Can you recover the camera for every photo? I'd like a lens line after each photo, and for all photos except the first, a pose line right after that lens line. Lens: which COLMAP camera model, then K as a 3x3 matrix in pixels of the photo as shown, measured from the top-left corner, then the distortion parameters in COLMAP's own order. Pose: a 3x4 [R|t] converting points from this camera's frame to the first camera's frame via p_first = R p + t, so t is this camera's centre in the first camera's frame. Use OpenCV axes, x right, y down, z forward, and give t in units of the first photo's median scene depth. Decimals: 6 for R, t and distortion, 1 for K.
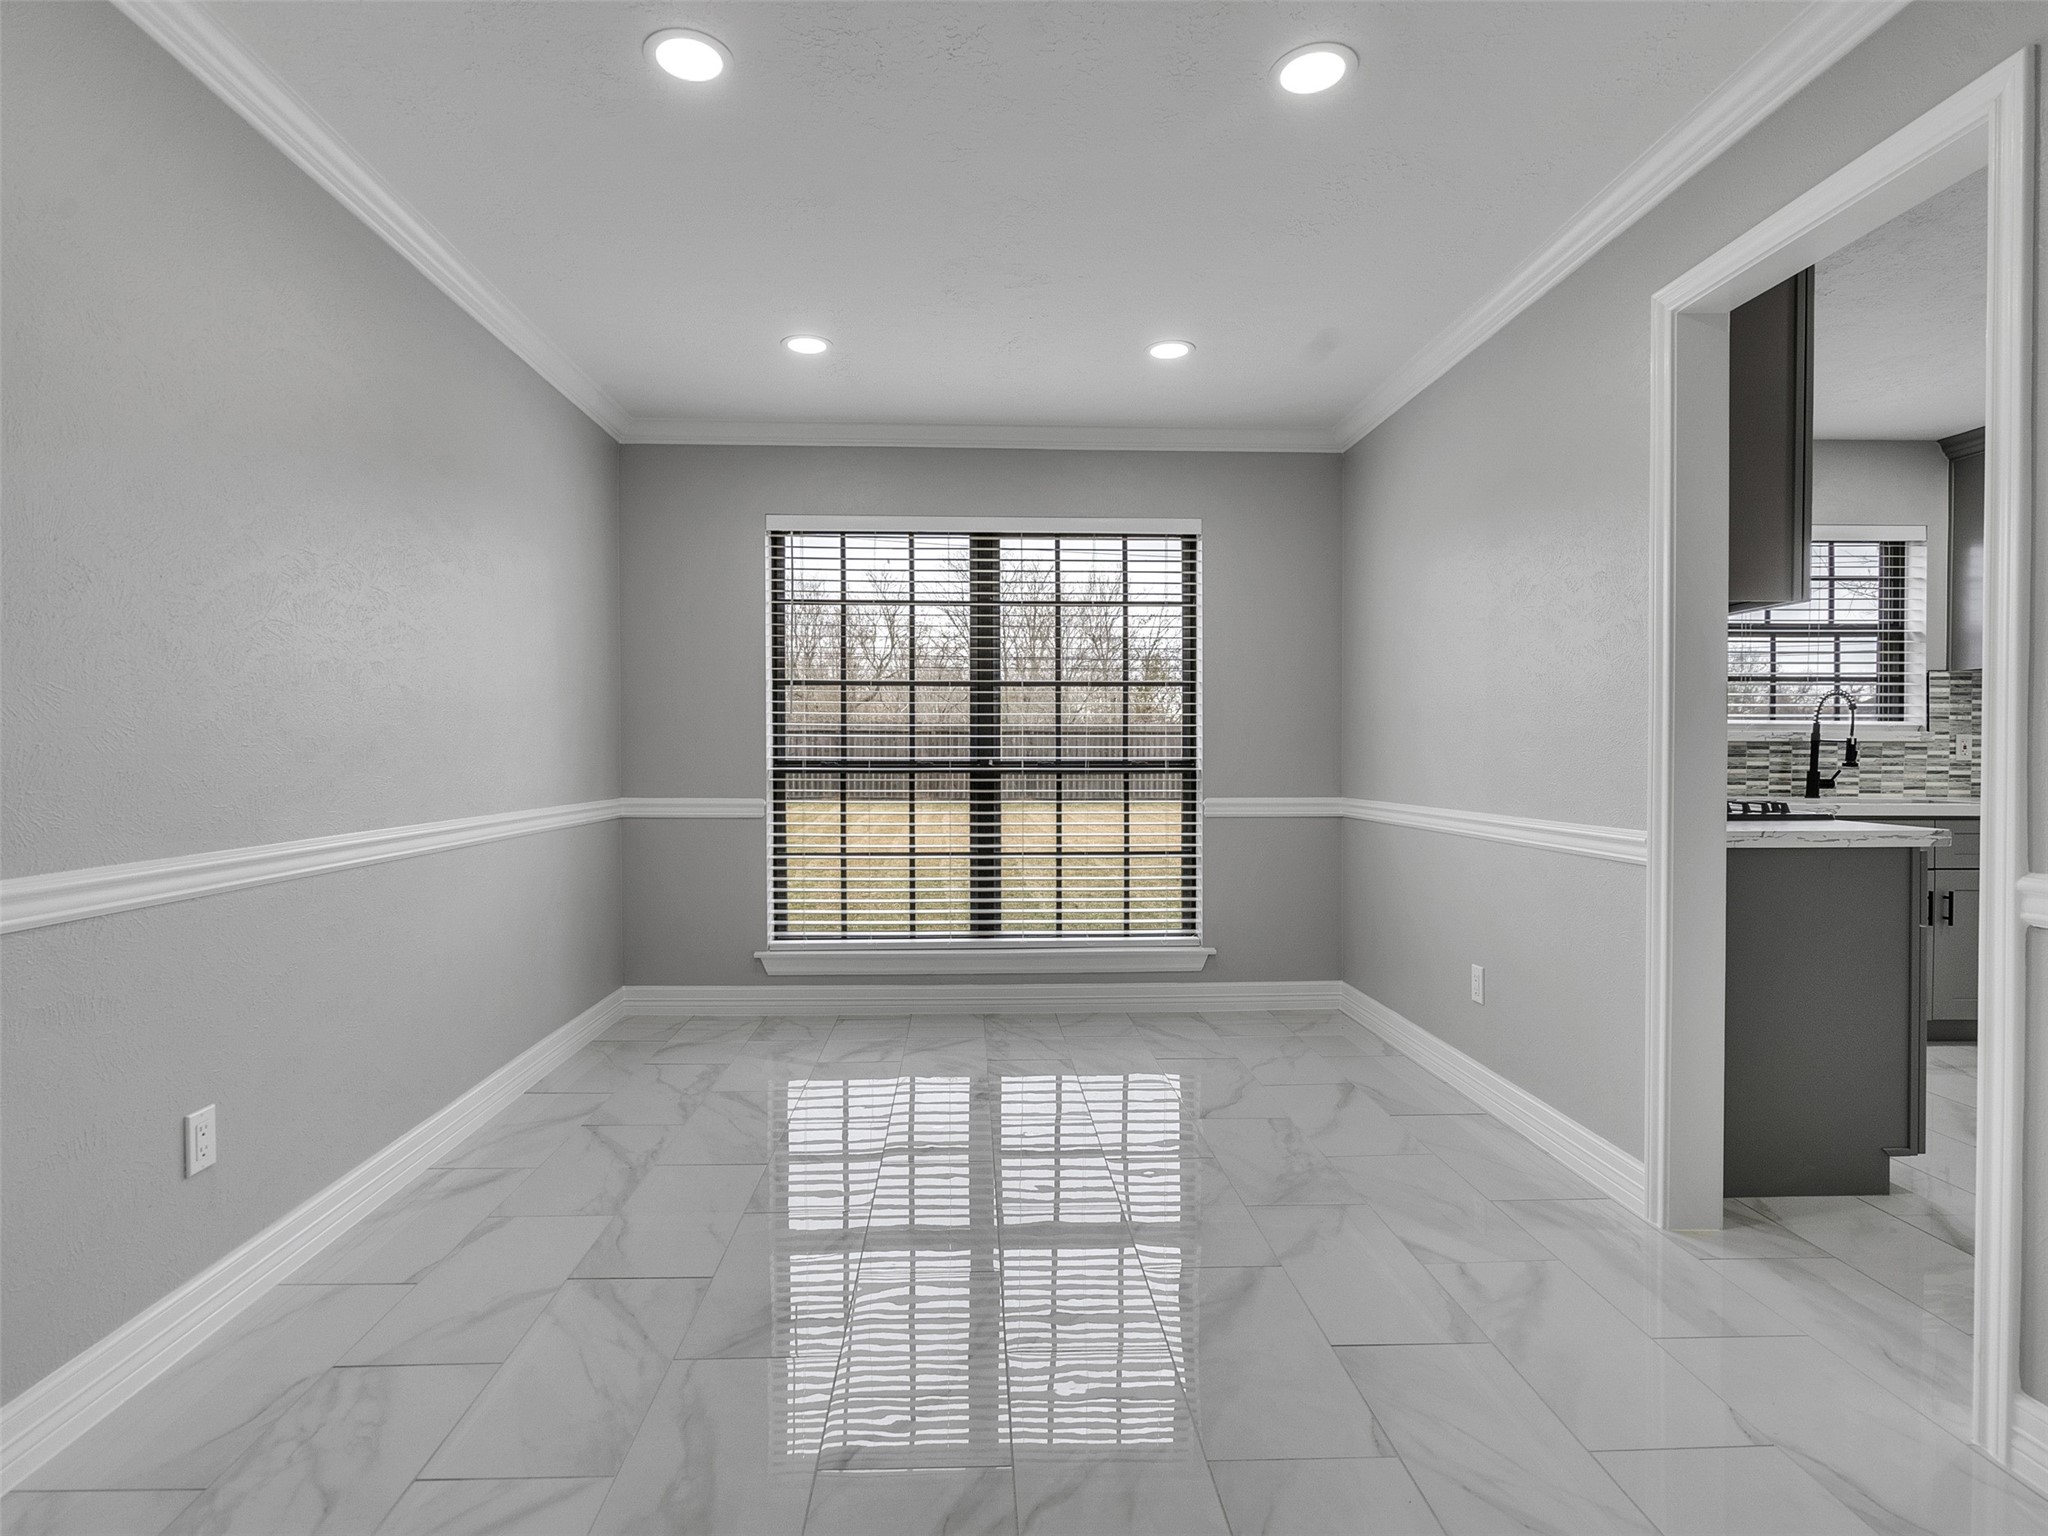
lens RADIAL K [[1109.8, 0, 1004.0], [0, 1109.8, 755.6], [0, 0, 1]] dist [0.032478, -0.001630]
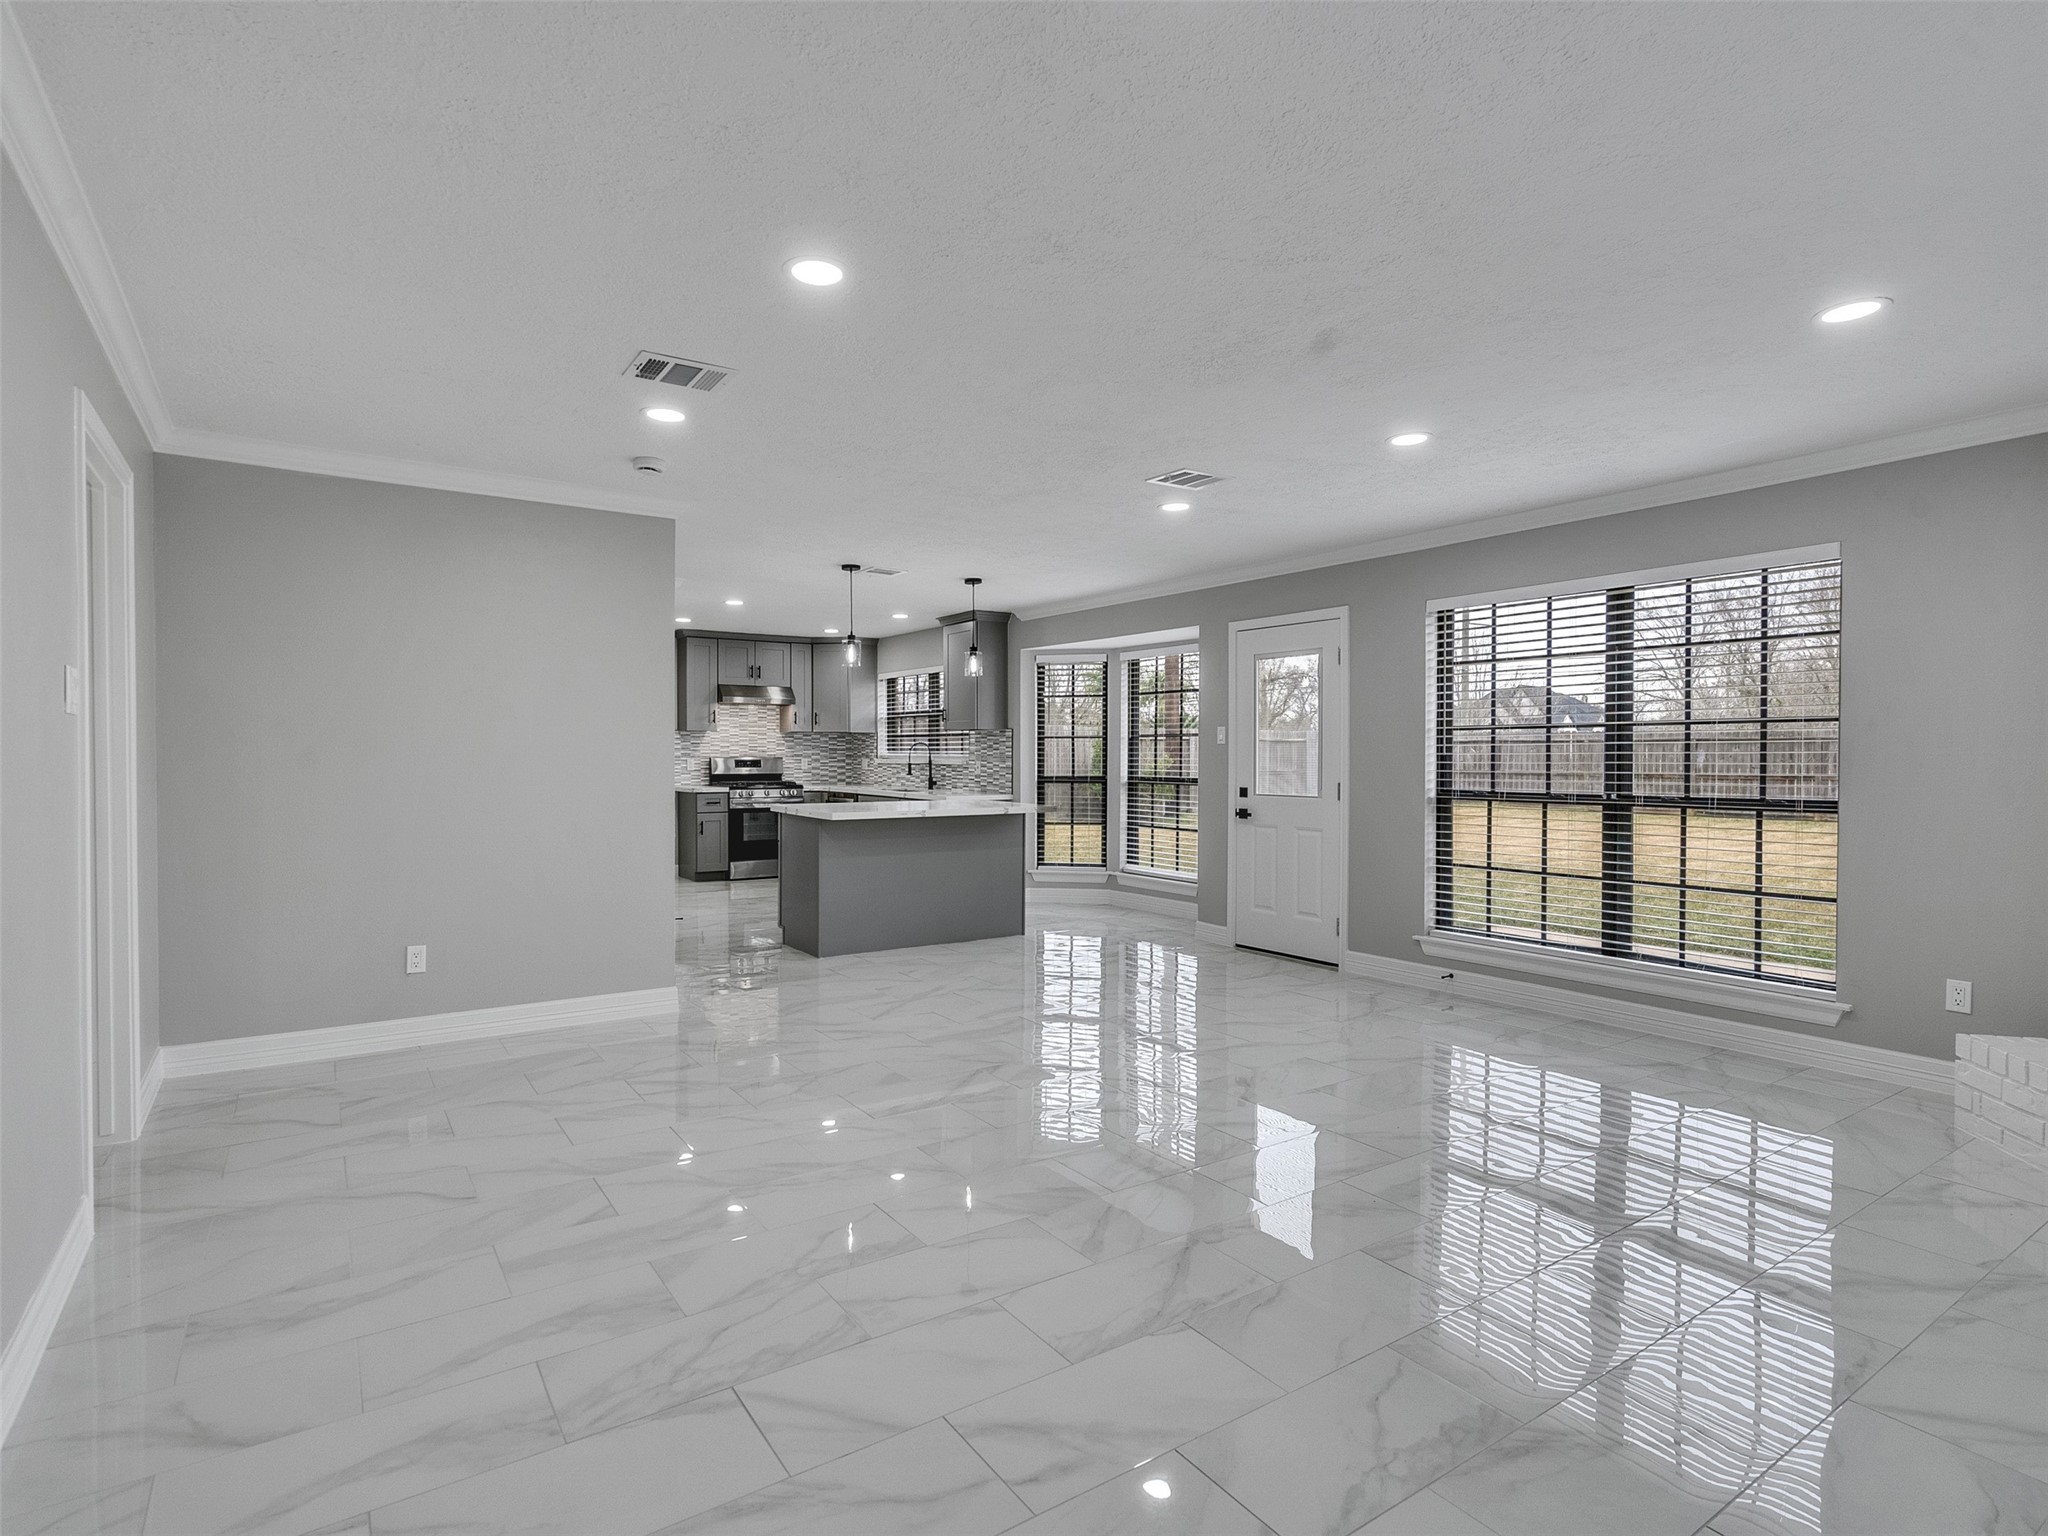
lens RADIAL K [[1044.8, 0, 1053.5], [0, 1044.8, 773.6], [0, 0, 1]] dist [-0.002980, 0.001633]
pose [[0.534956, 0.014570, -0.844755, 2.515434], [-0.018916, 0.999807, 0.005266, -0.008887], [0.844668, 0.013162, 0.535128, 0.096406]]
